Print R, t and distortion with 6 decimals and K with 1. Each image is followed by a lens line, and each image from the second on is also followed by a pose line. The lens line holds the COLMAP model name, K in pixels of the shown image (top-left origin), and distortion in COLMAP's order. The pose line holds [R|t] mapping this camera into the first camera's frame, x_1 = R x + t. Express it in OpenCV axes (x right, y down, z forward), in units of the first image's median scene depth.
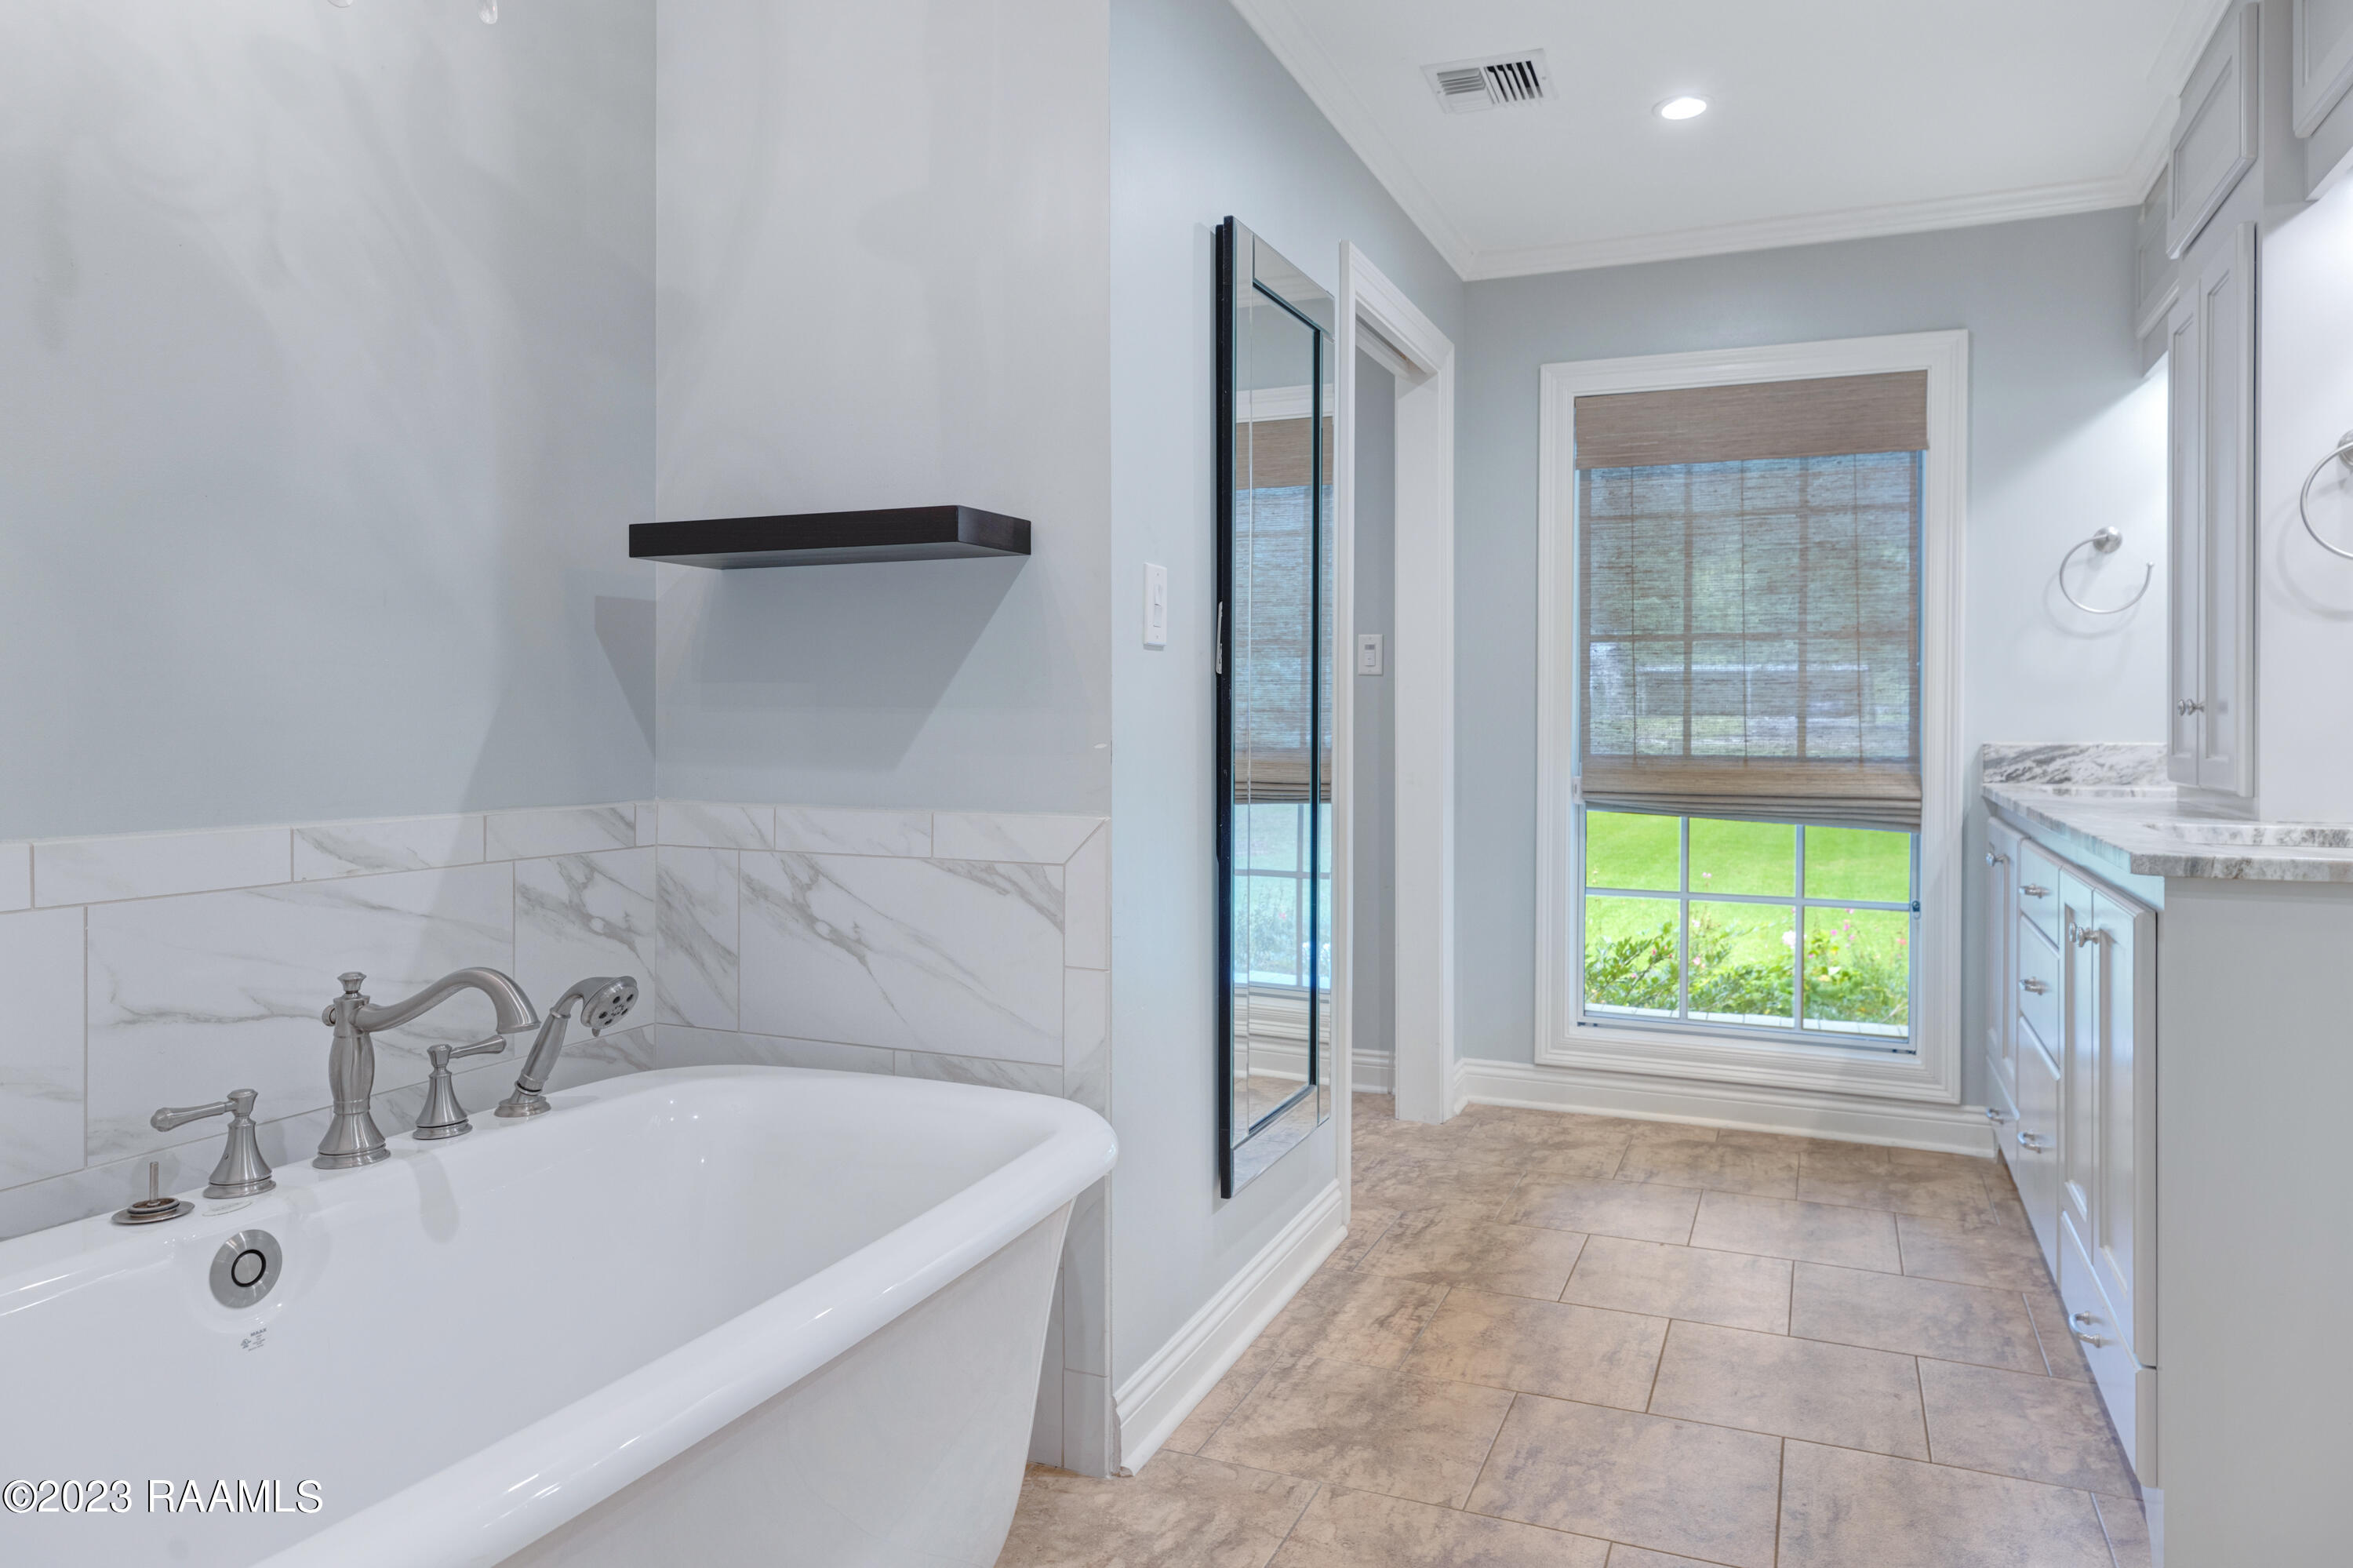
lens RADIAL K [[1497.1, 0, 1177.3], [0, 1497.1, 715.5], [0, 0, 1]] dist [0.000440, 0.000474]
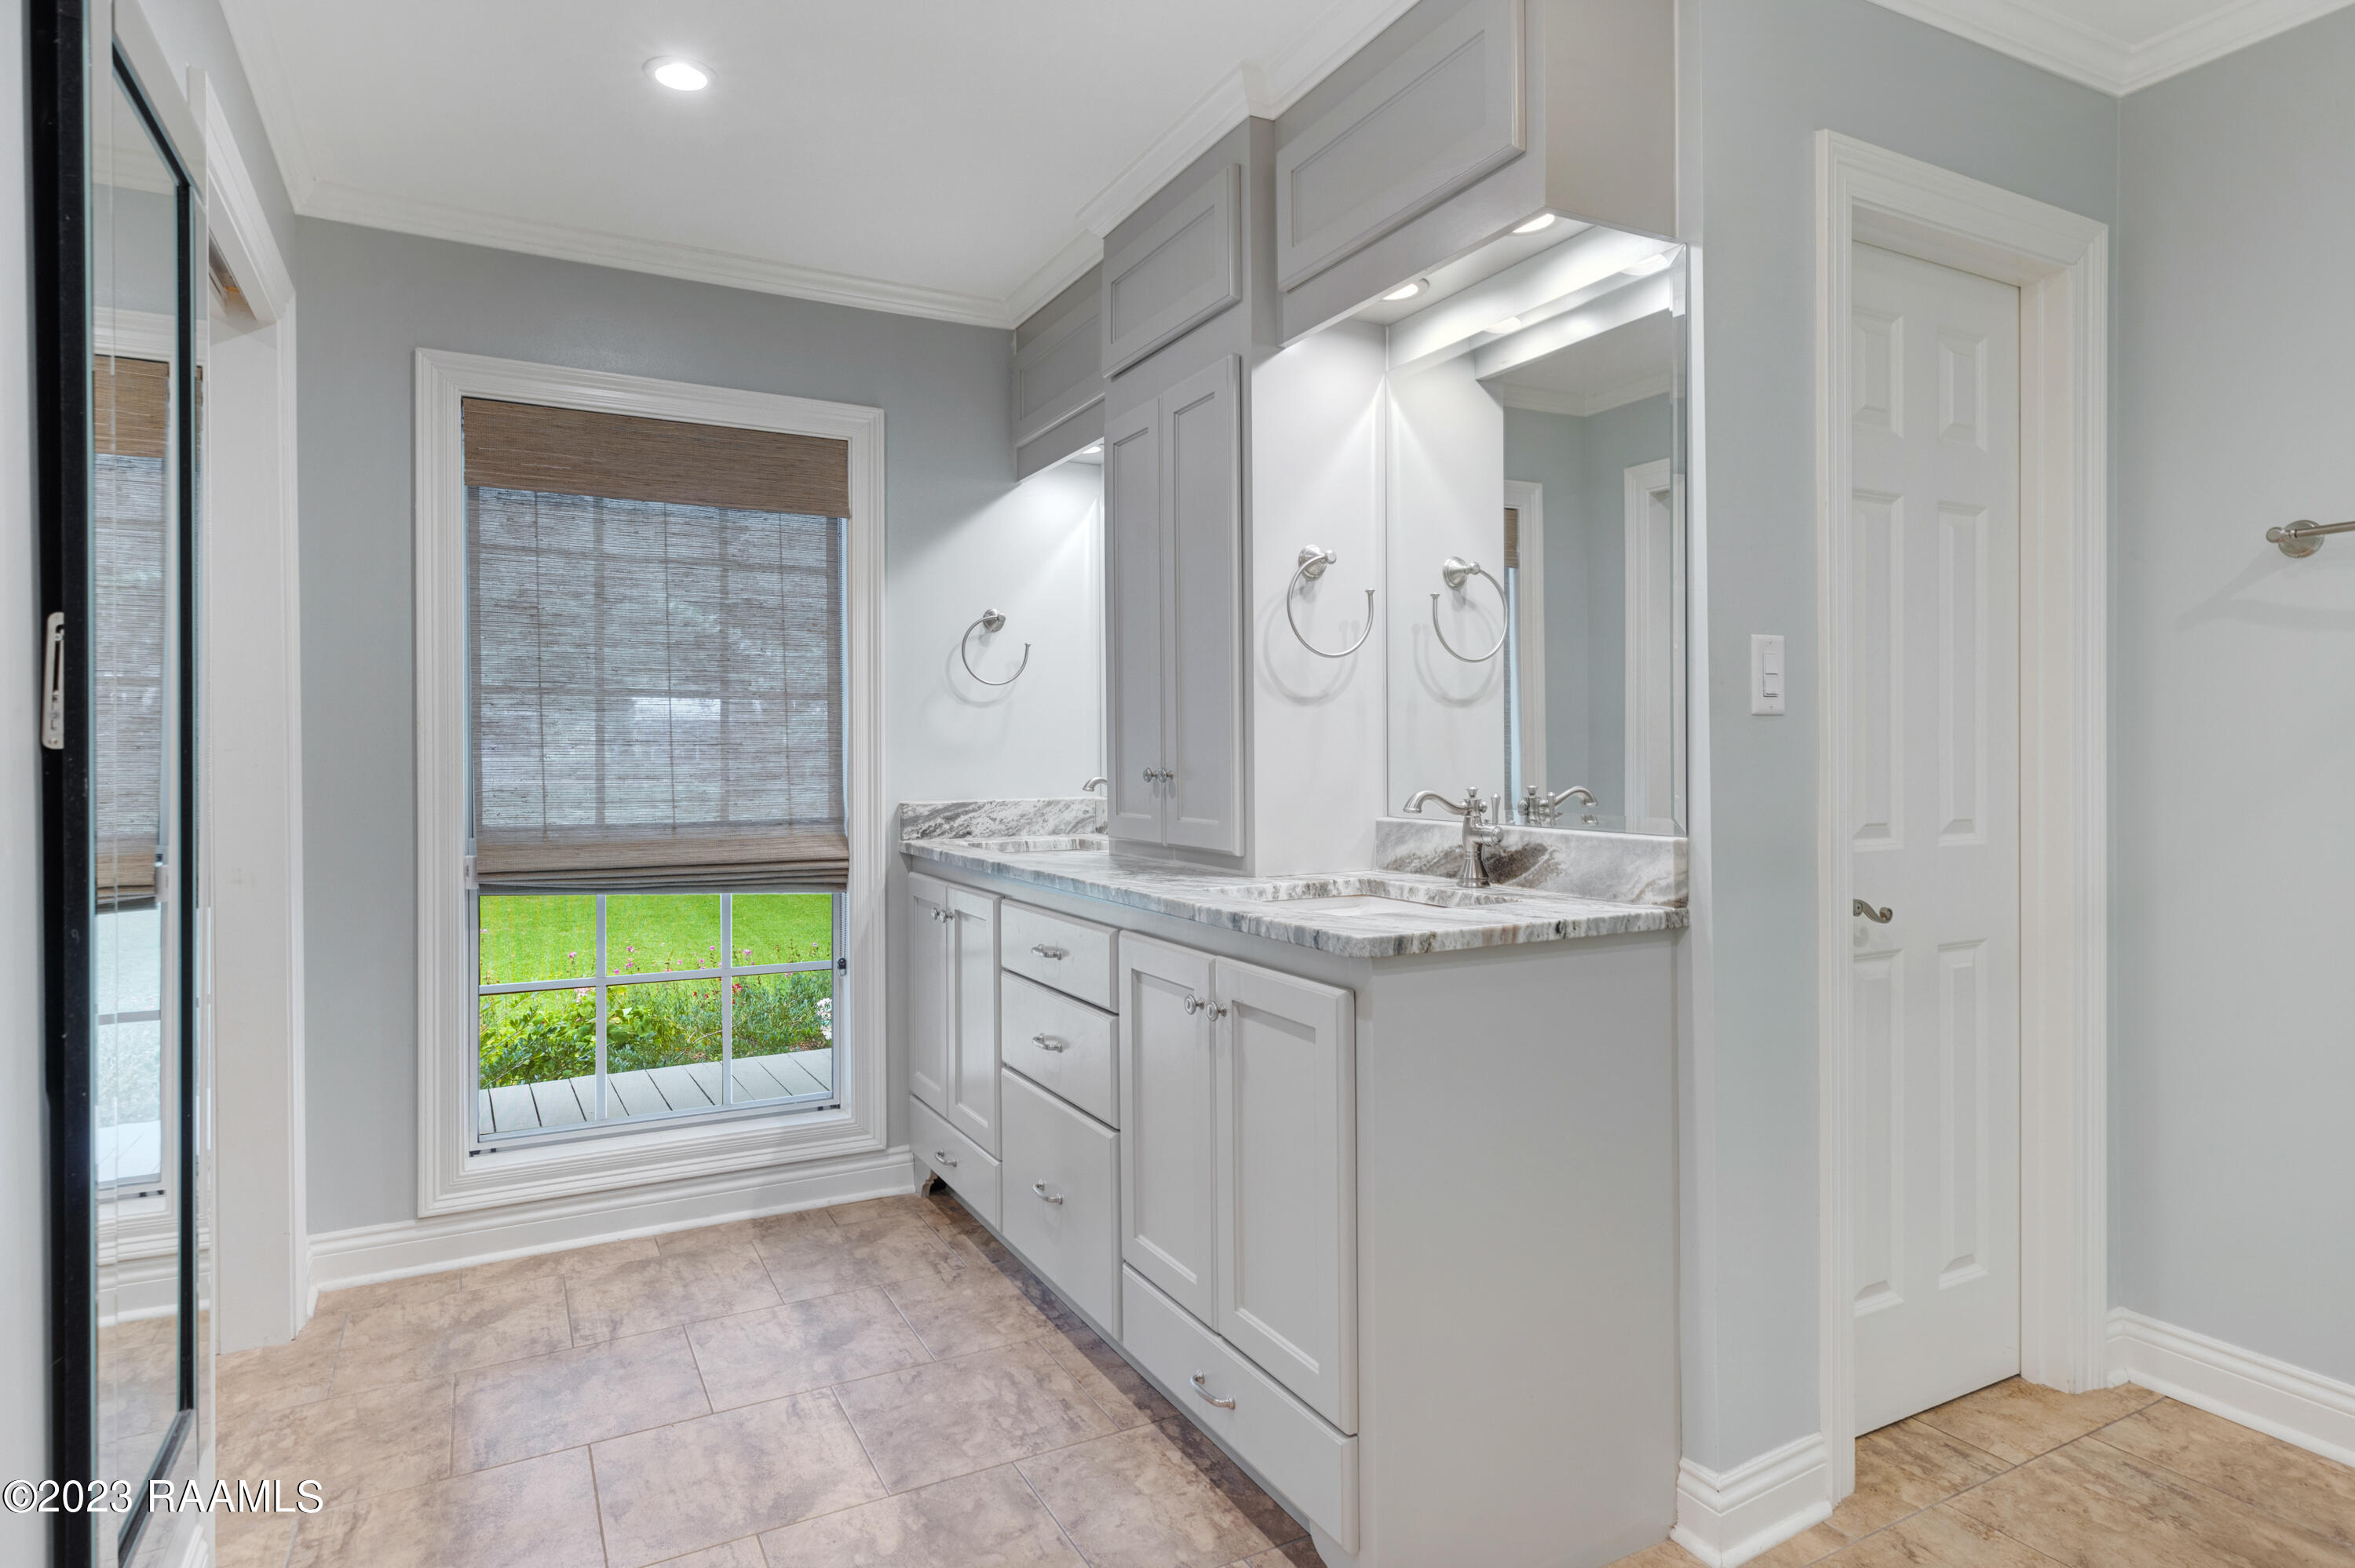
lens RADIAL K [[1296.9, 0, 1181.0], [0, 1296.9, 756.1], [0, 0, 1]] dist [0.011262, -0.002759]
pose [[0.618675, -0.006555, 0.785620, -0.059321], [0.005355, 0.999977, 0.004127, -0.016823], [-0.785629, 0.001654, 0.618696, 0.268839]]
